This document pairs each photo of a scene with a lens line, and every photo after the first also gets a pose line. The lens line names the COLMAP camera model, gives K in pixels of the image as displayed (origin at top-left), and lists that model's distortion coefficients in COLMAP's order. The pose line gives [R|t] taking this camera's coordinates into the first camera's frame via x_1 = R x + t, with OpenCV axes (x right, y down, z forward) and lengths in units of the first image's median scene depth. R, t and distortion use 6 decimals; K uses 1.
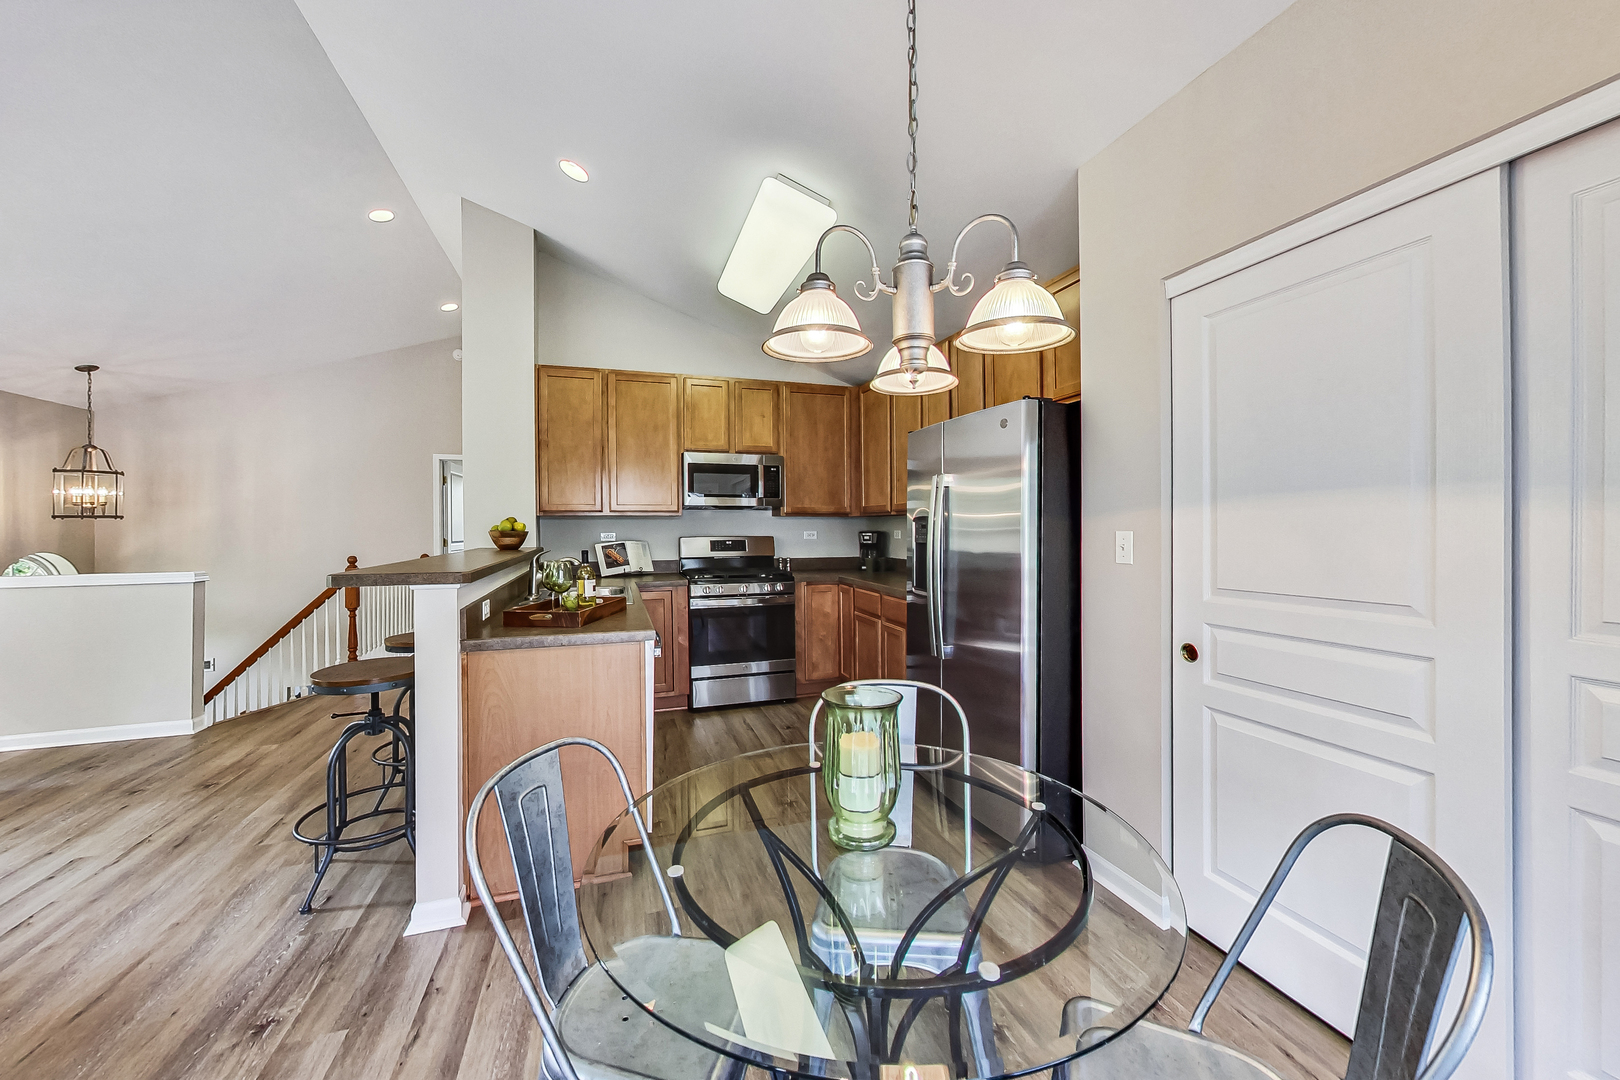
lens RADIAL K [[598.1, 0, 818.4], [0, 598.1, 538.0], [0, 0, 1]] dist [-0.000706, -0.000199]
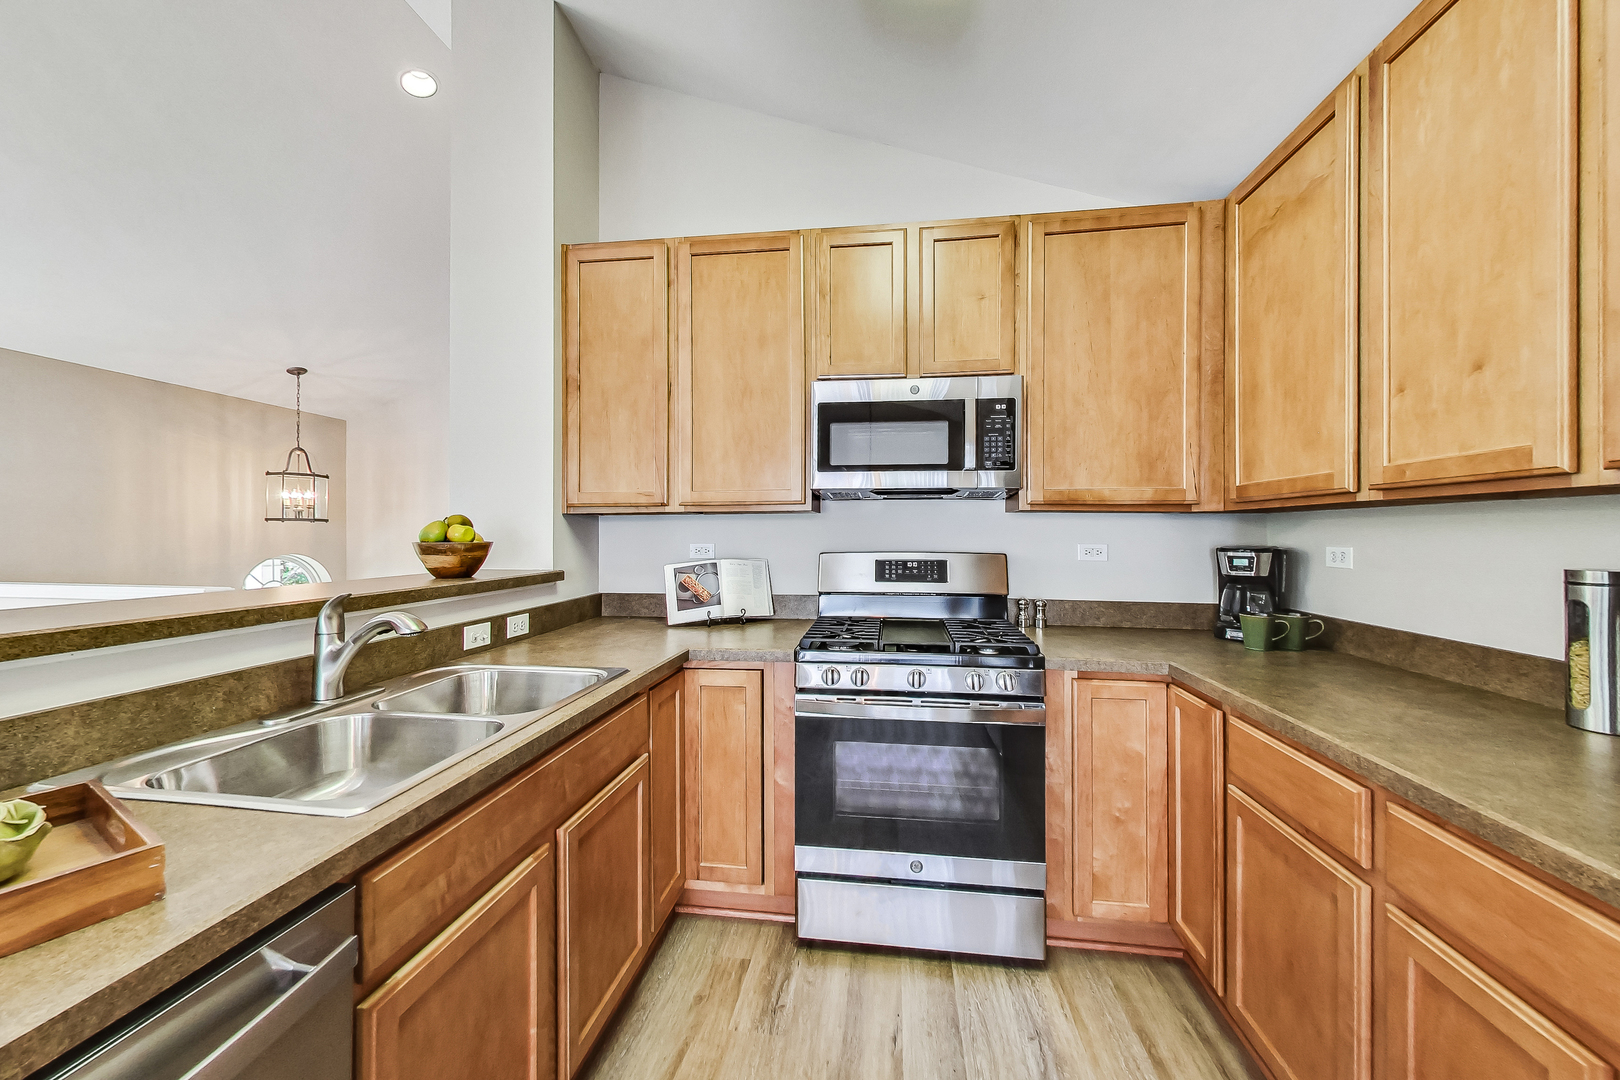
lens RADIAL K [[598.1, 0, 818.4], [0, 598.1, 538.0], [0, 0, 1]] dist [-0.000706, -0.000199]
pose [[0.900951, 0.008721, -0.433832, -0.003521], [-0.010965, 0.999936, -0.002672, -0.013547], [0.433782, 0.007165, 0.900990, 0.540268]]
